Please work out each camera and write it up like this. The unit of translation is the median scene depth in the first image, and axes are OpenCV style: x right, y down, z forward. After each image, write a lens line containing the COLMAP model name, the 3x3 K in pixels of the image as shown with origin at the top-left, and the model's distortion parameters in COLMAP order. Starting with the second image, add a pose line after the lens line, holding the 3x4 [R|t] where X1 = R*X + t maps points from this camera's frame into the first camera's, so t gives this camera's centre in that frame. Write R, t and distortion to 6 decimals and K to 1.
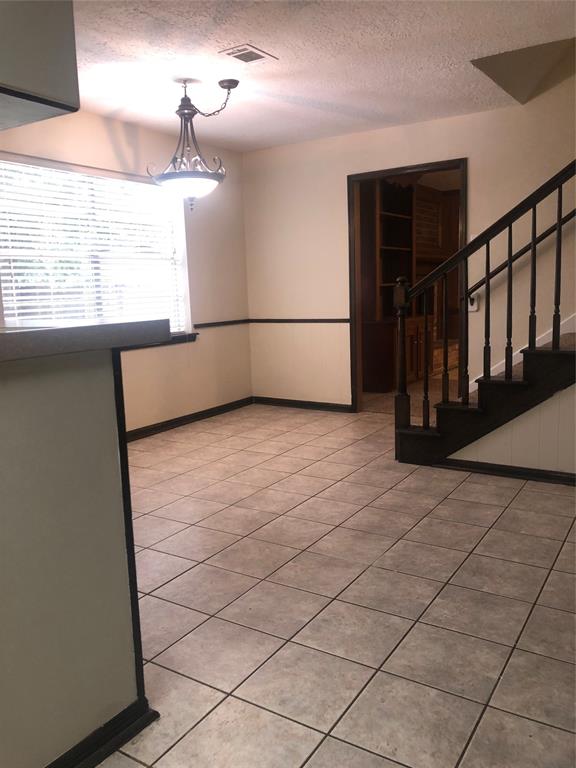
lens RADIAL K [[630.2, 0, 288.0], [0, 630.2, 384.0], [0, 0, 1]] dist [0.060271, -0.074479]
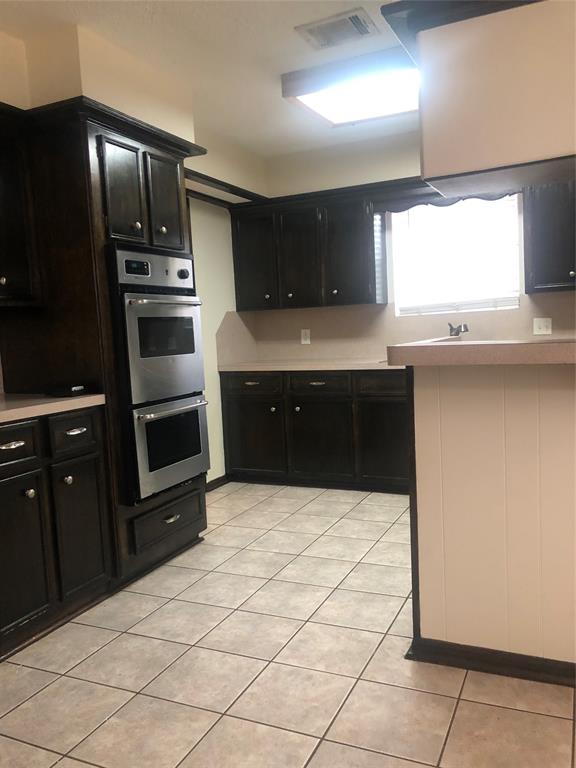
lens RADIAL K [[630.2, 0, 288.0], [0, 630.2, 384.0], [0, 0, 1]] dist [0.060271, -0.074479]
pose [[-0.988455, 0.091959, -0.120415, 0.109341], [0.061101, 0.969195, 0.238595, -0.271486], [0.138647, 0.228483, -0.963625, 1.768012]]
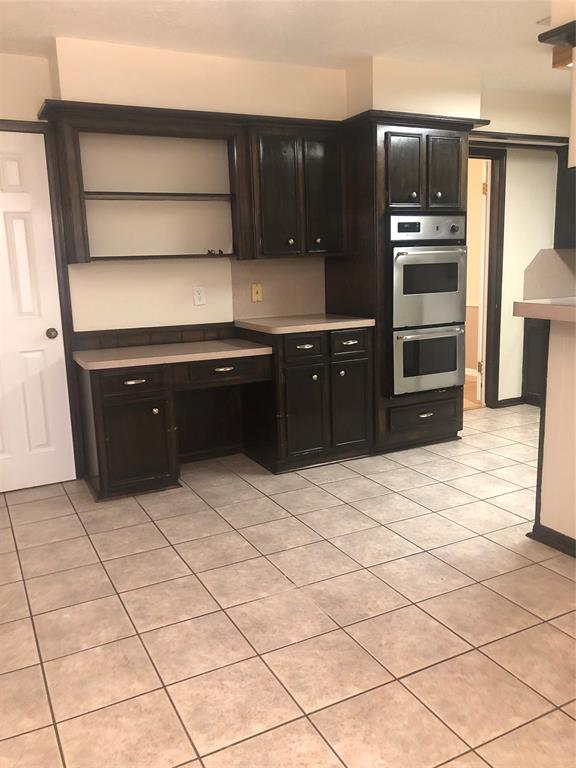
lens RADIAL K [[630.2, 0, 288.0], [0, 630.2, 384.0], [0, 0, 1]] dist [0.060271, -0.074479]
pose [[-0.860156, -0.041306, 0.508356, -0.430075], [0.131956, 0.944756, 0.300039, -0.381712], [-0.492666, 0.325160, -0.807187, 2.183748]]
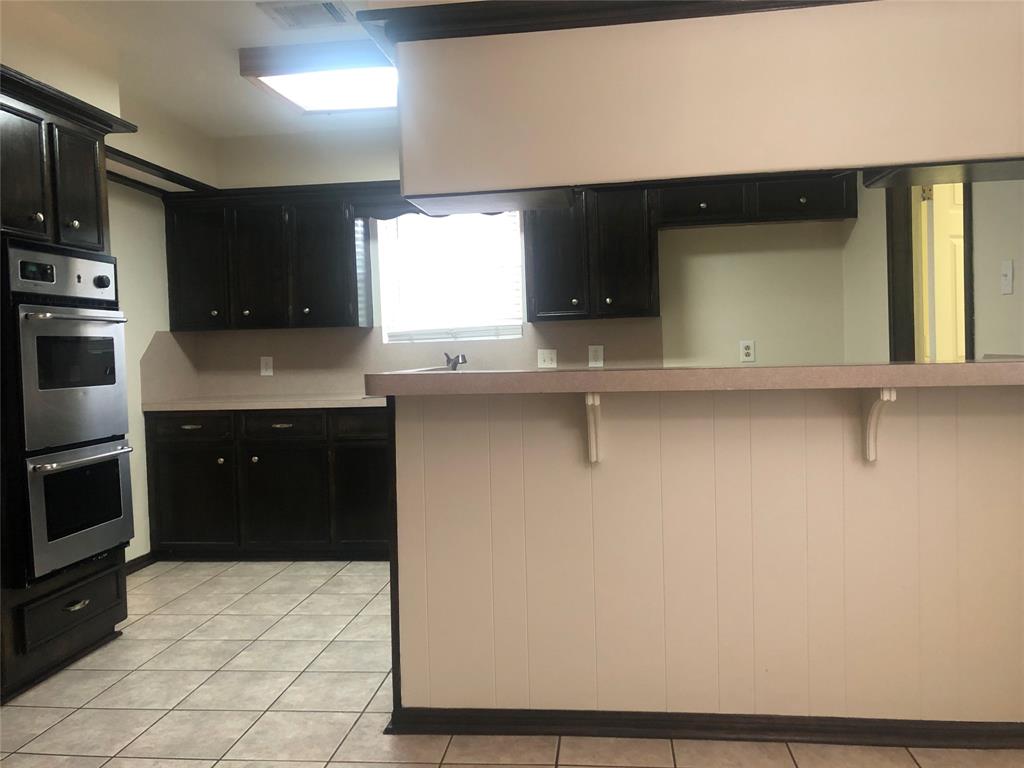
lens RADIAL K [[840.2, 0, 519.4], [0, 840.2, 379.0], [0, 0, 1]] dist [0.060271, -0.074479]
pose [[-0.898776, 0.073930, -0.432130, 0.149116], [-0.007888, 0.982792, 0.184546, -0.300106], [0.438338, 0.169274, -0.882727, 1.969256]]
